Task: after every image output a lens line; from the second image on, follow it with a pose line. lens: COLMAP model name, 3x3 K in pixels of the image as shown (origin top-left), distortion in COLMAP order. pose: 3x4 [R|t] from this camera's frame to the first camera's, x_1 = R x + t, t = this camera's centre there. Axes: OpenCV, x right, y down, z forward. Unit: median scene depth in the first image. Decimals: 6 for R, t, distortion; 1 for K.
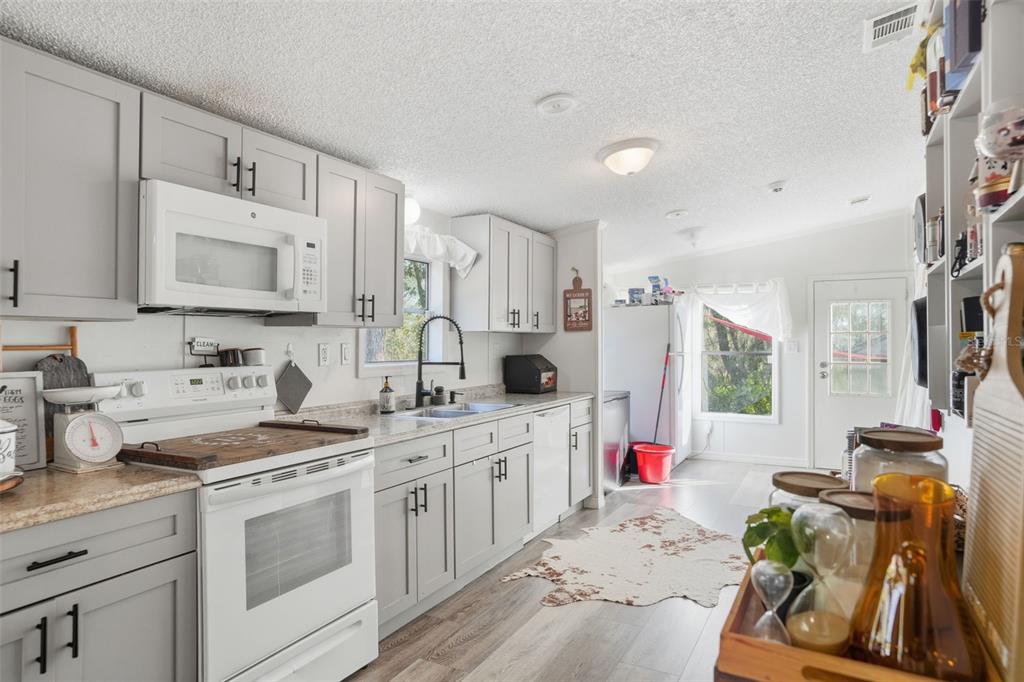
lens RADIAL K [[602.9, 0, 512.0], [0, 602.9, 341.0], [0, 0, 1]] dist [0.001020, 0.000620]
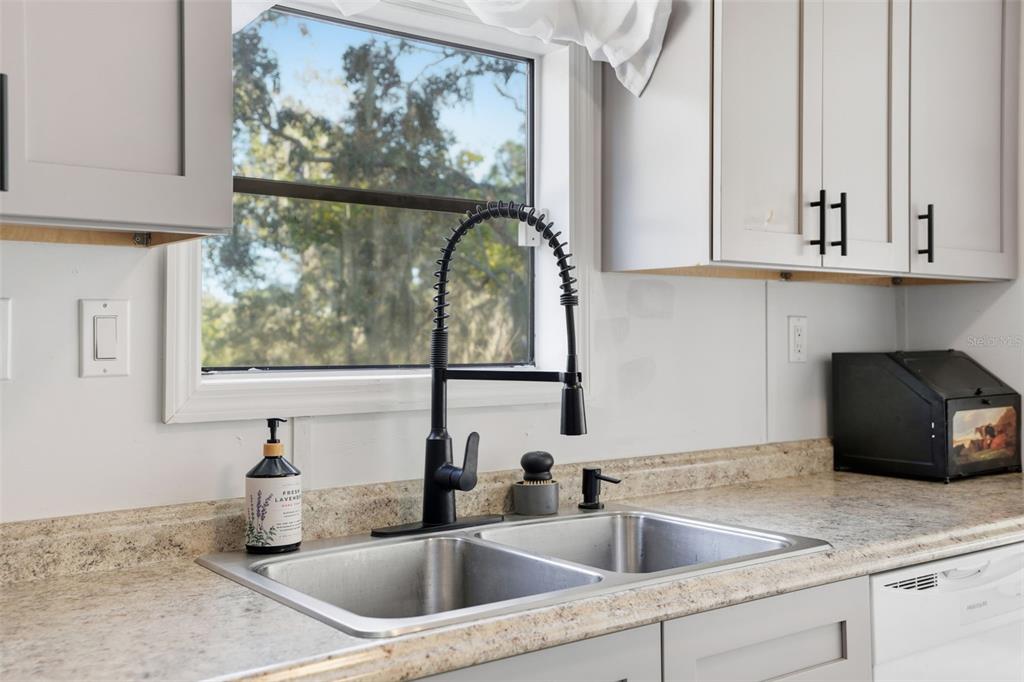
lens RADIAL K [[1003.1, 0, 512.5], [0, 1003.1, 315.0], [0, 0, 1]] dist [0.069189, 0.005855]
pose [[0.903446, -0.013669, -0.428485, 0.067374], [0.004677, 0.999746, -0.022031, 0.014977], [0.428677, 0.017900, 0.903280, 0.444763]]
